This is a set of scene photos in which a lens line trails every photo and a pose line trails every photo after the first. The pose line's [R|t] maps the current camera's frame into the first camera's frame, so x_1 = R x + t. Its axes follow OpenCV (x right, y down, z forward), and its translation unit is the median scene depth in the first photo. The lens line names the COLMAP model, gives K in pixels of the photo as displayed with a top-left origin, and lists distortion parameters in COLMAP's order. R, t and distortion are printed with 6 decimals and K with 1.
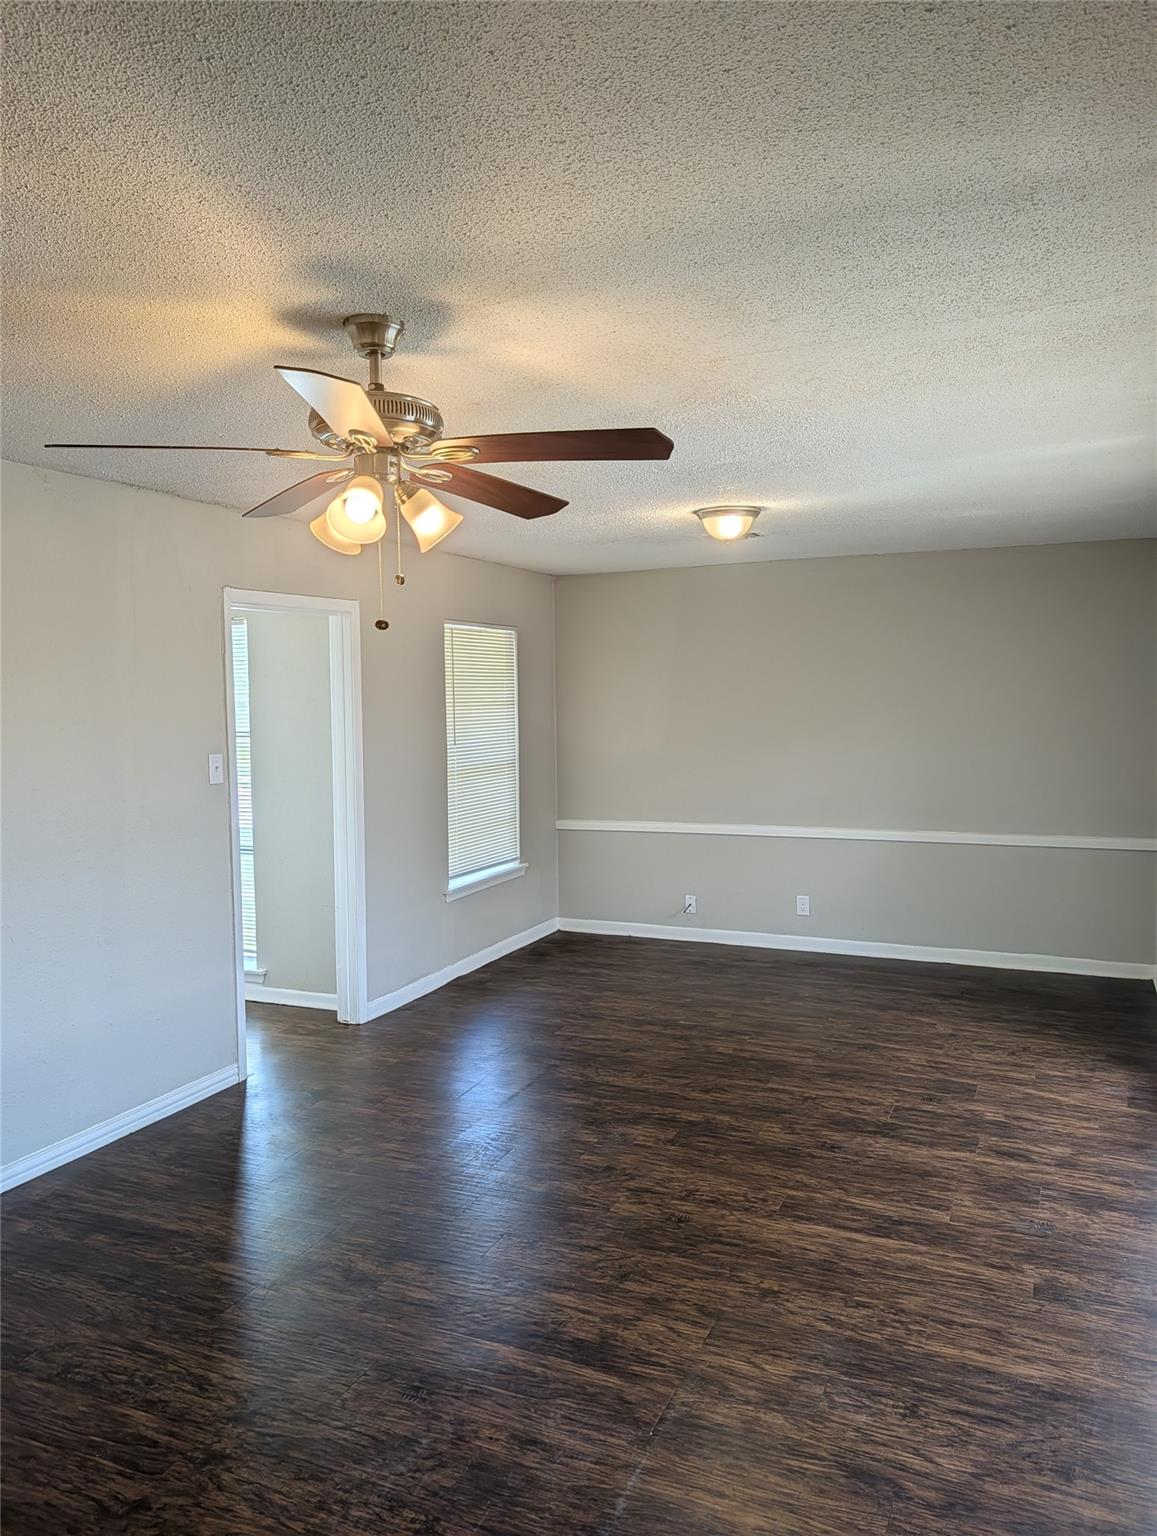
lens RADIAL K [[1106.0, 0, 582.6], [0, 1106.0, 781.9], [0, 0, 1]] dist [0.022176, -0.006680]
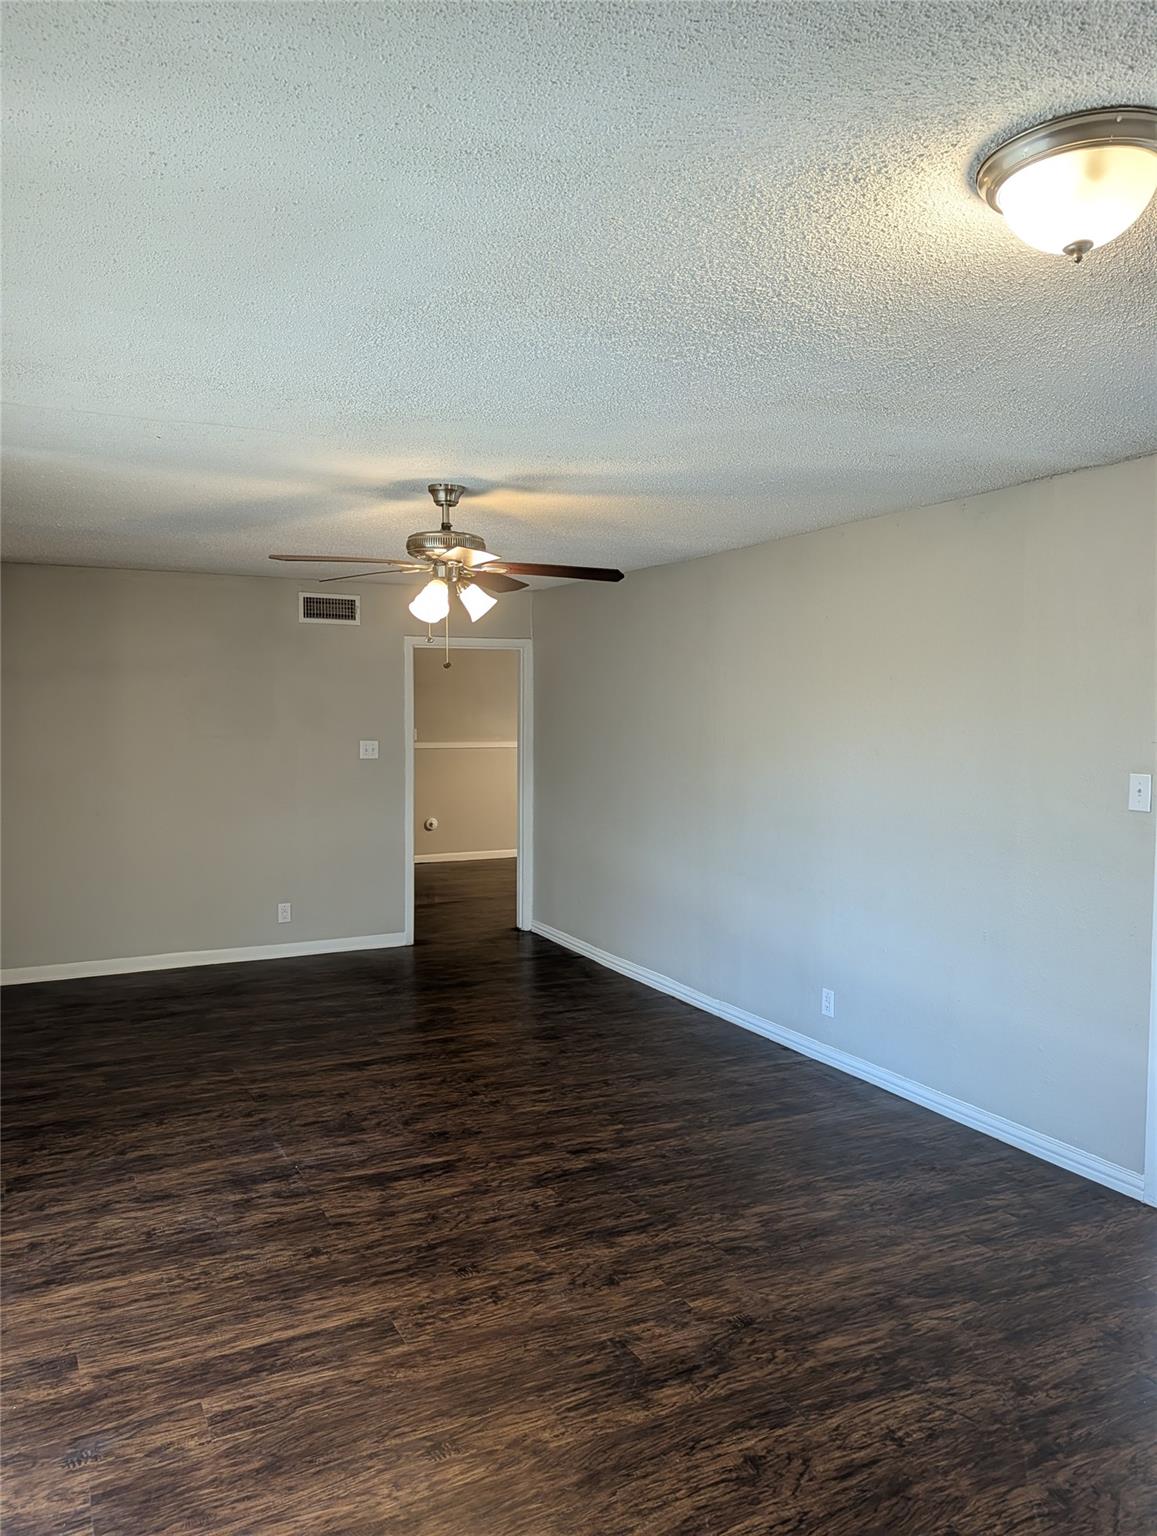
lens RADIAL K [[1106.0, 0, 587.1], [0, 1106.0, 760.1], [0, 0, 1]] dist [0.022176, -0.006680]
pose [[-0.625916, 0.048605, -0.778374, 0.753848], [-0.048385, 0.993713, 0.100959, -0.136415], [0.778388, 0.100854, -0.619630, 1.670133]]
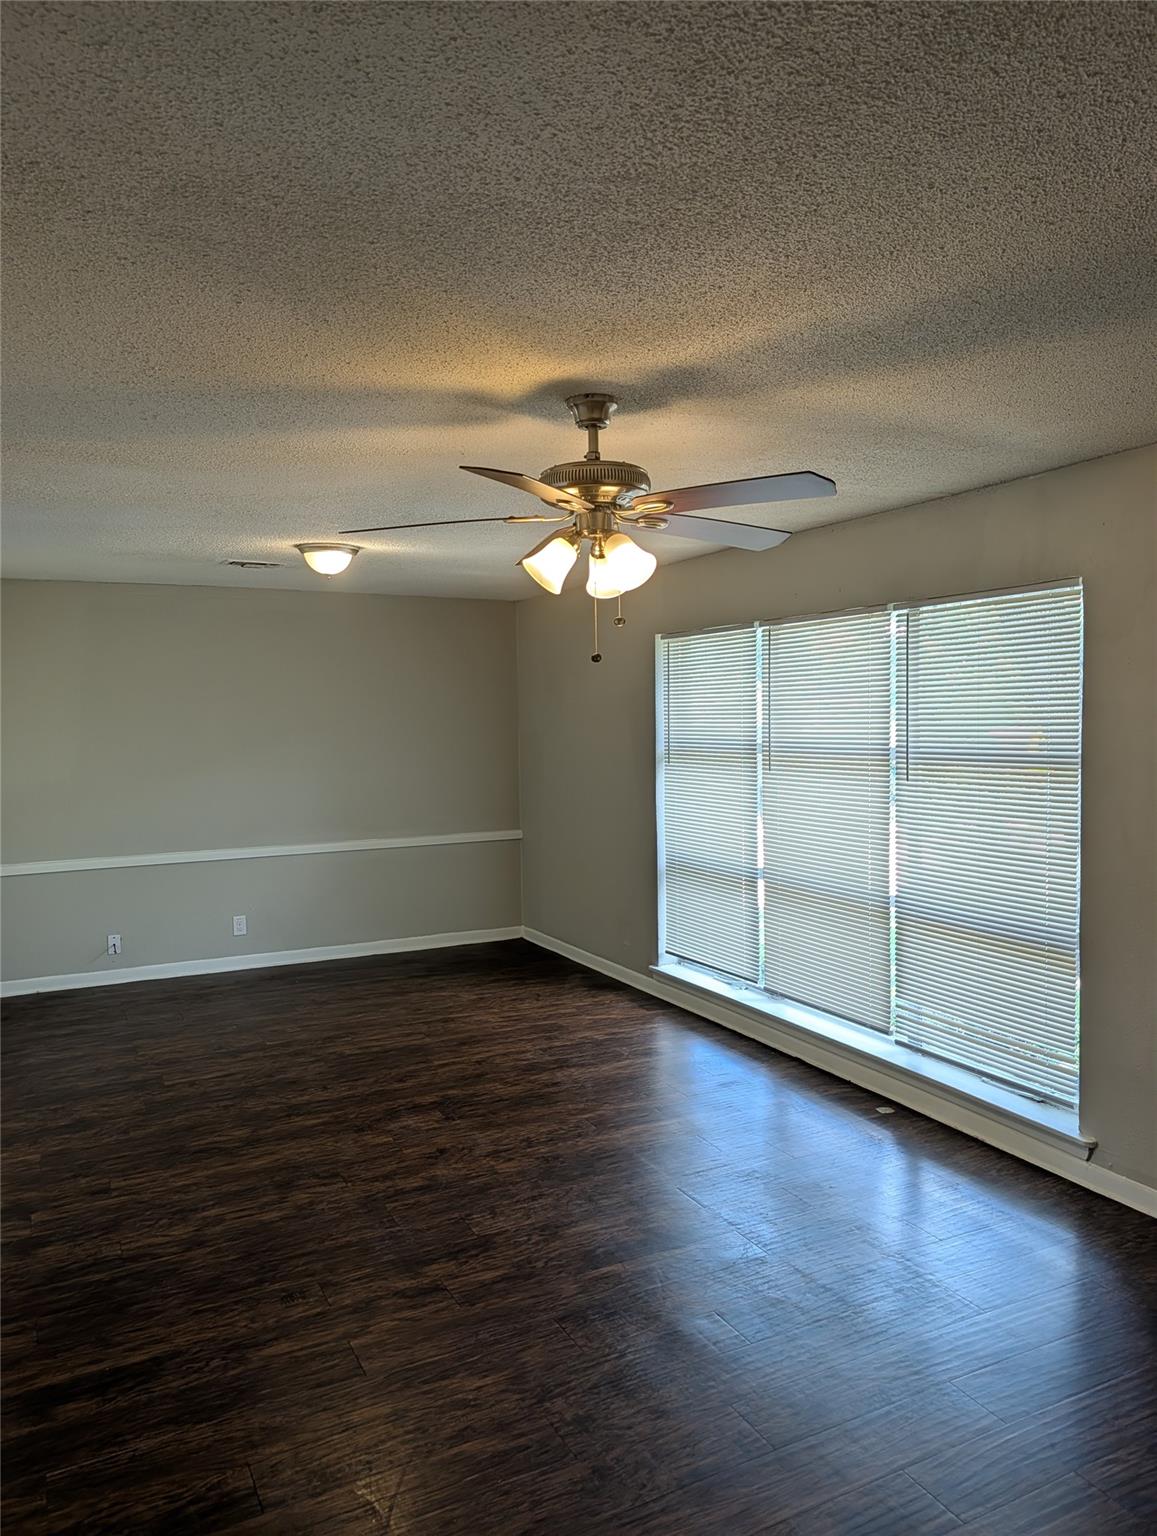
lens RADIAL K [[1106.0, 0, 580.3], [0, 1106.0, 776.6], [0, 0, 1]] dist [0.022176, -0.006680]
pose [[0.636055, -0.041407, 0.770532, -0.821070], [0.064804, 0.997898, 0.000132, -0.012304], [-0.768918, 0.049849, 0.637401, 0.206168]]
